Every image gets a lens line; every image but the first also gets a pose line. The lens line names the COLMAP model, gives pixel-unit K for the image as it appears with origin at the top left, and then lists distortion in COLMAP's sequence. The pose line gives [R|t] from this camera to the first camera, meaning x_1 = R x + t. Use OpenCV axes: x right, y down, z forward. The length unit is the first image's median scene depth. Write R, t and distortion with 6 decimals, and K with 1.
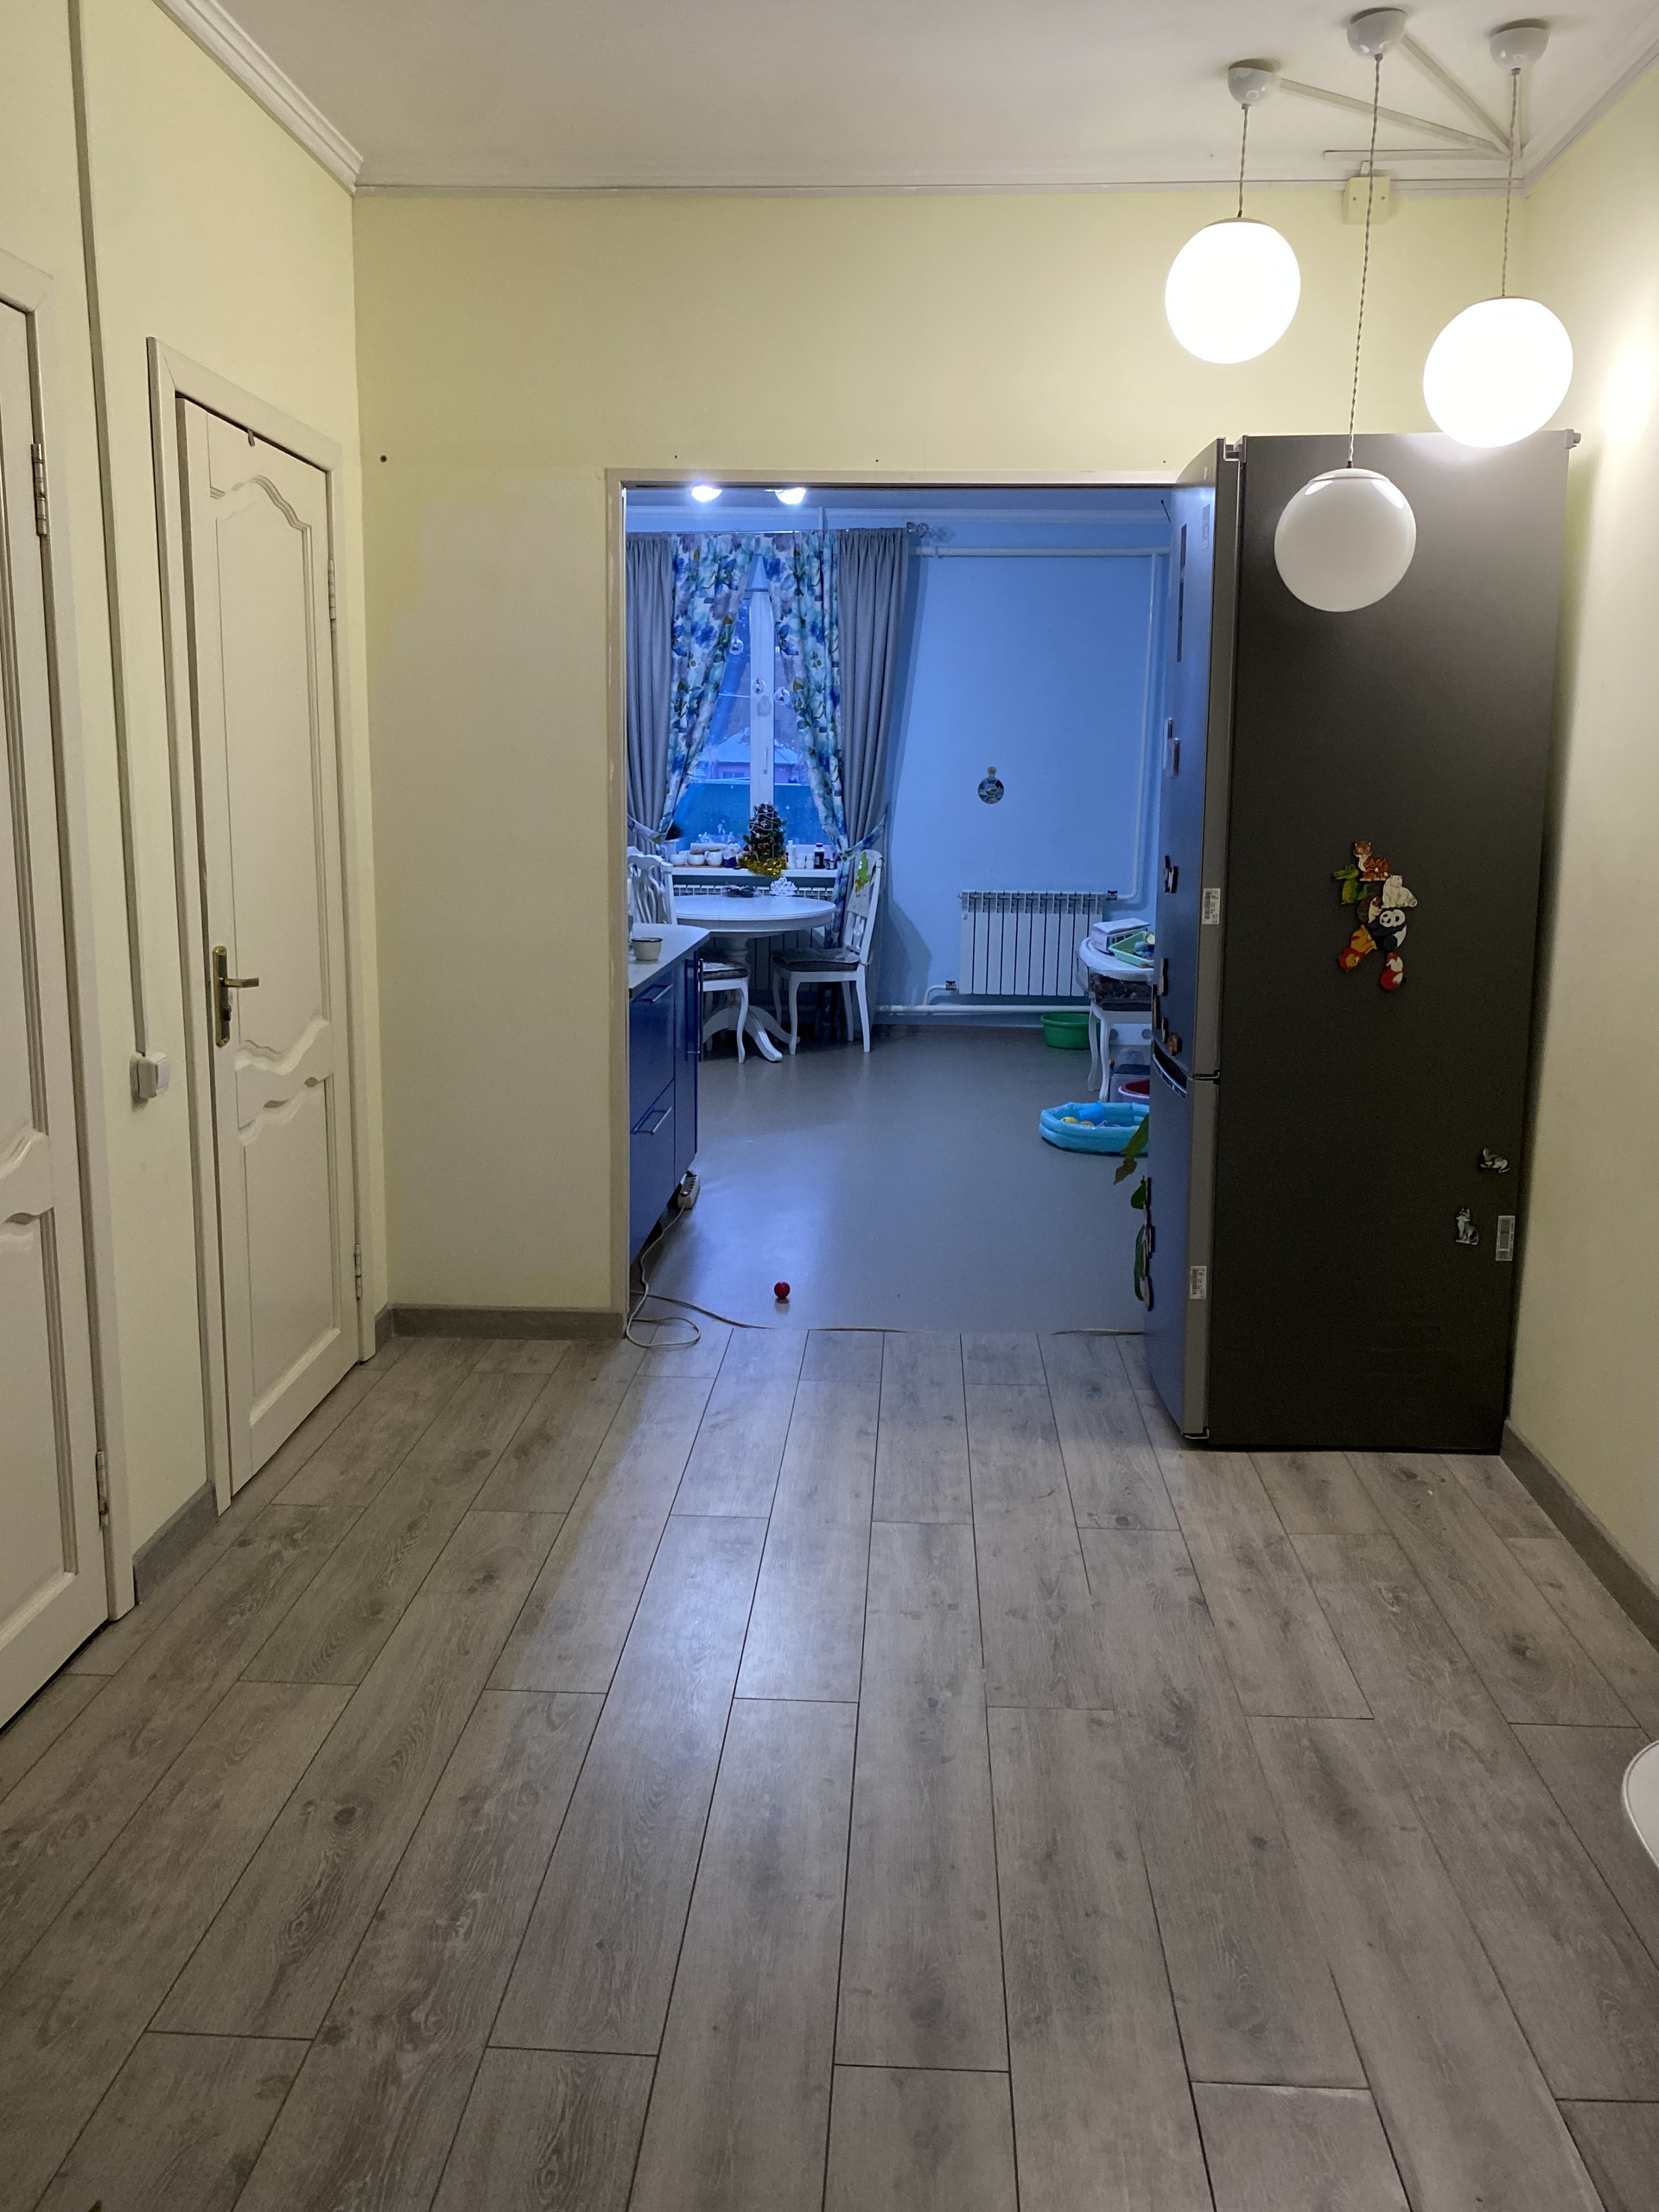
lens RADIAL K [[1689.8, 0, 782.5], [0, 1689.8, 1074.8], [0, 0, 1]] dist [0.069170, -0.106721]
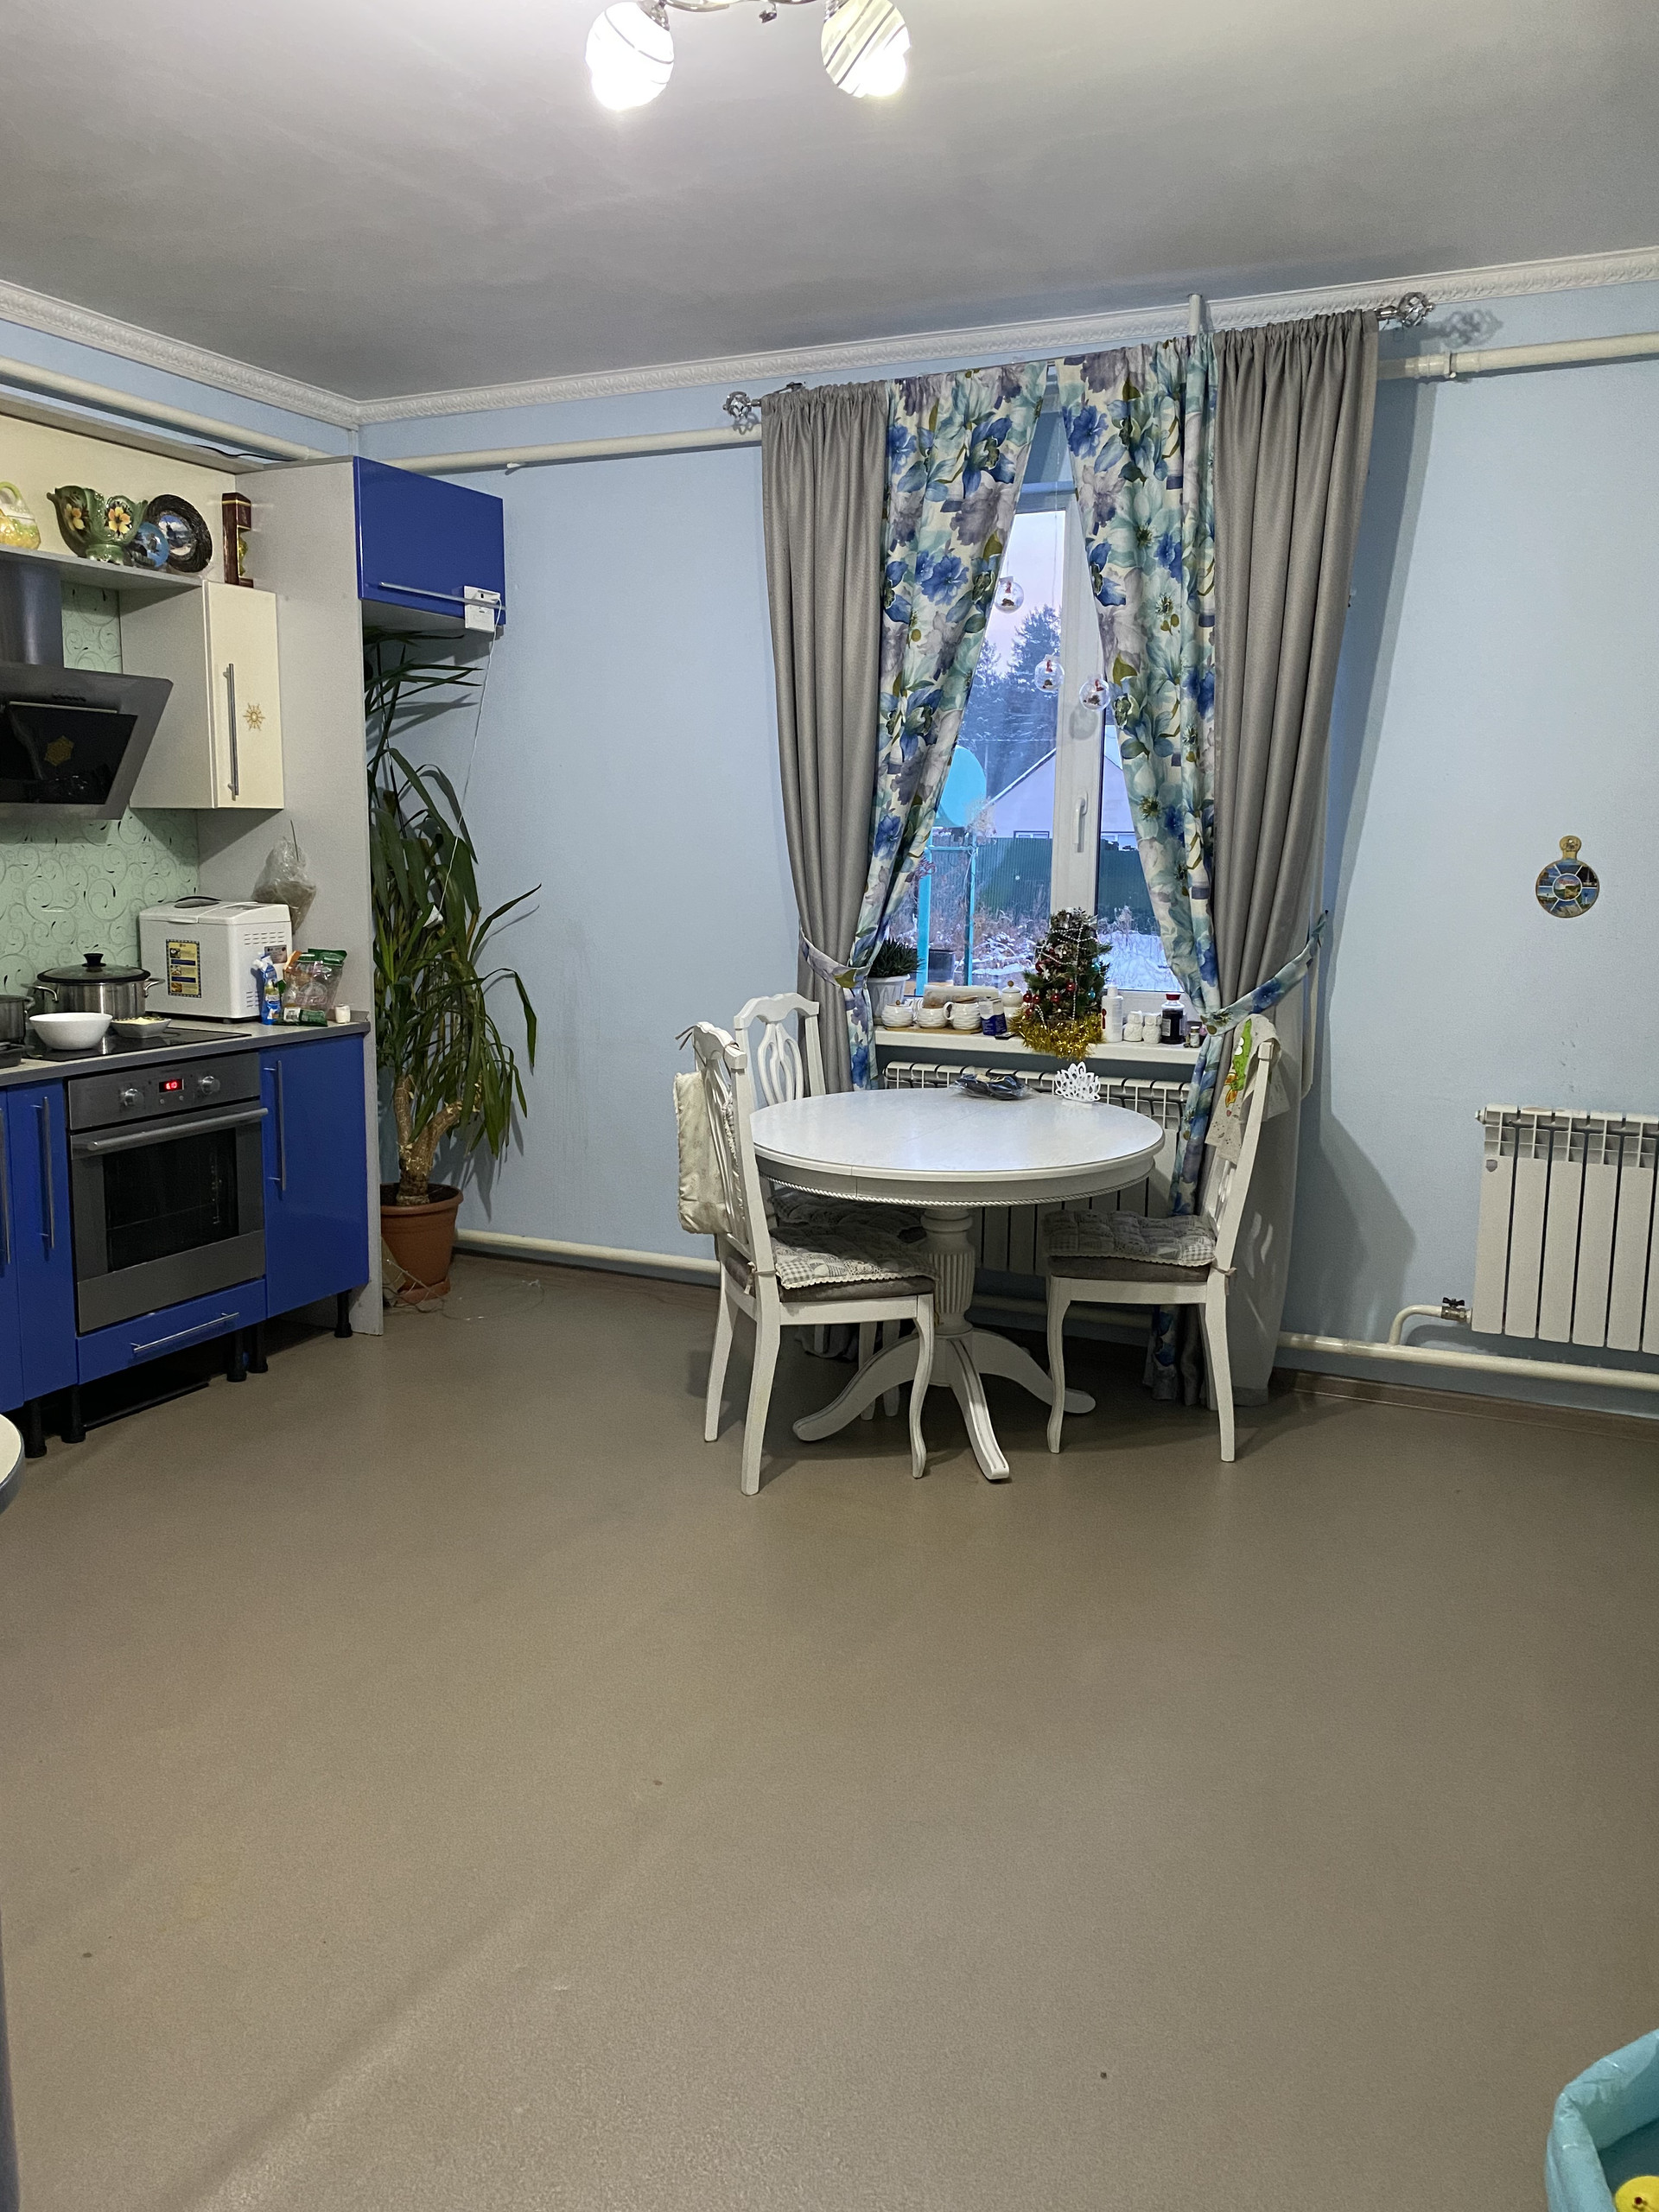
lens RADIAL K [[1689.8, 0, 782.5], [0, 1689.8, 1074.8], [0, 0, 1]] dist [0.069170, -0.106721]
pose [[0.931850, 0.048451, -0.359594, 0.097187], [-0.063914, 0.997467, -0.031231, -0.094095], [0.357169, 0.052086, 0.932586, 0.523775]]
